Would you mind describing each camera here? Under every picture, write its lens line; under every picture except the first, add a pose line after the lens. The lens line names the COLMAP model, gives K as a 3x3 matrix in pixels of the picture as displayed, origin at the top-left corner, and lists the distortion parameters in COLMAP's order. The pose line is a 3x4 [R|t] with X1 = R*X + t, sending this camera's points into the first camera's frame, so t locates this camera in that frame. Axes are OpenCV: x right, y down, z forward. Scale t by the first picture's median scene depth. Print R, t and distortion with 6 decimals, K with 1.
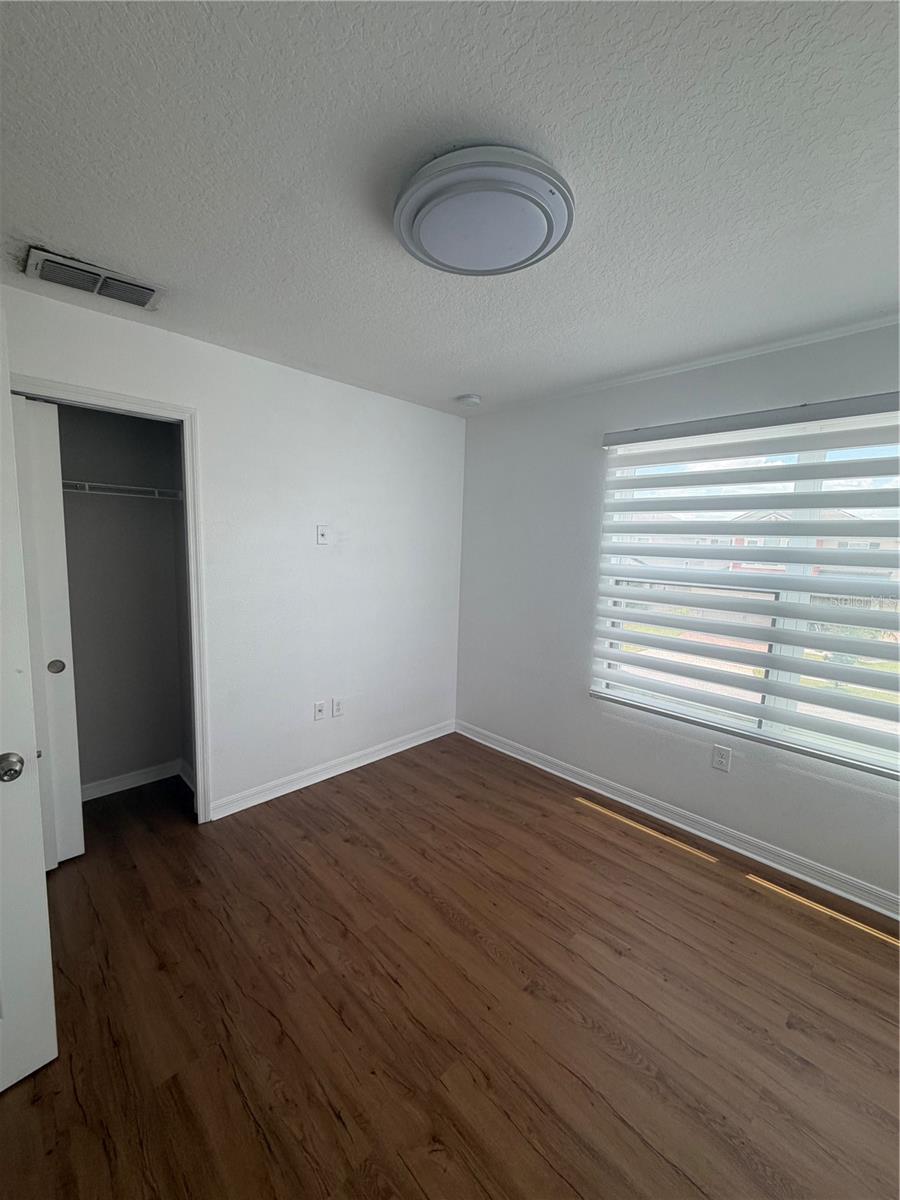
lens RADIAL K [[480.4, 0, 448.4], [0, 480.4, 600.3], [0, 0, 1]] dist [0.001149, 0.001035]
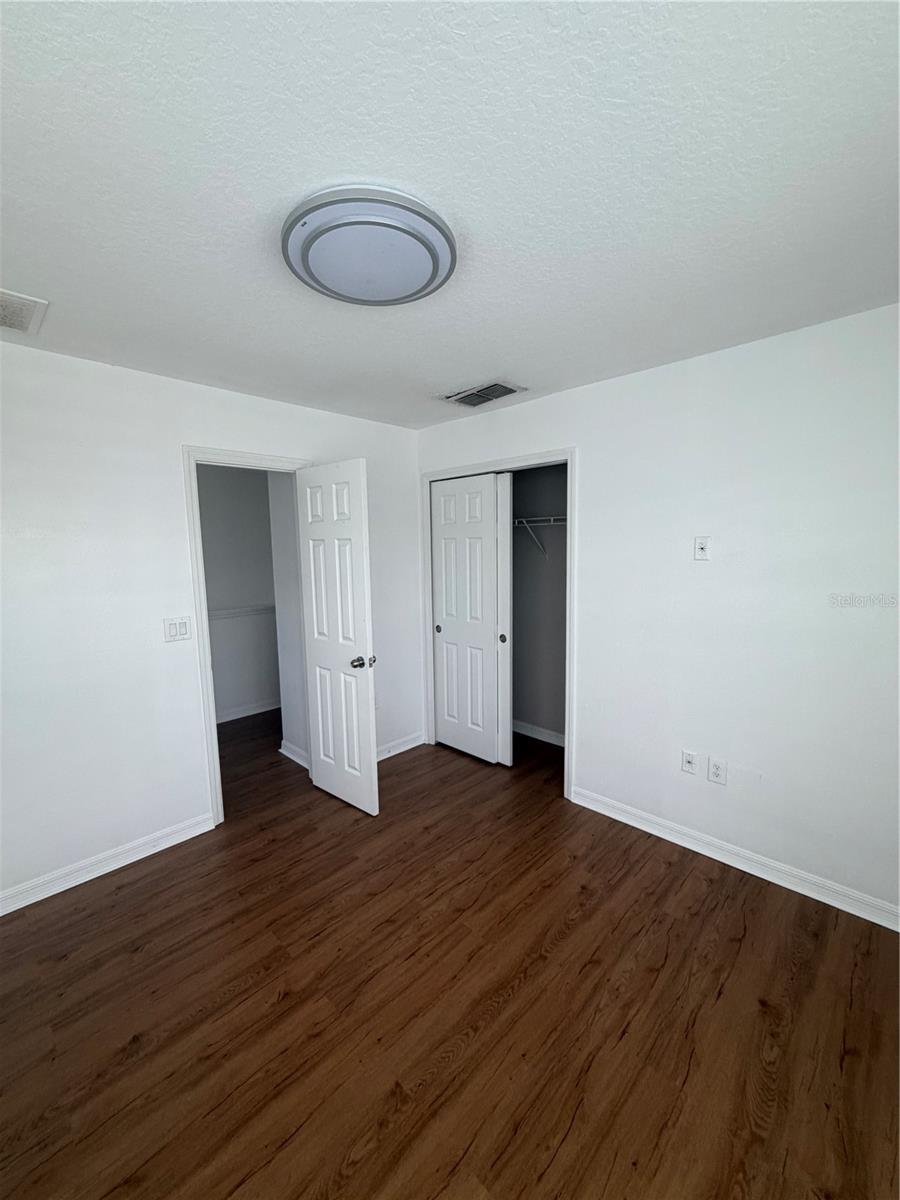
lens RADIAL K [[480.4, 0, 449.0], [0, 480.4, 600.3], [0, 0, 1]] dist [0.001149, 0.001035]
pose [[0.016563, 0.081809, -0.996510, 0.892415], [-0.109763, 0.990772, 0.079514, -0.110647], [0.993820, 0.108063, 0.025389, 0.928735]]
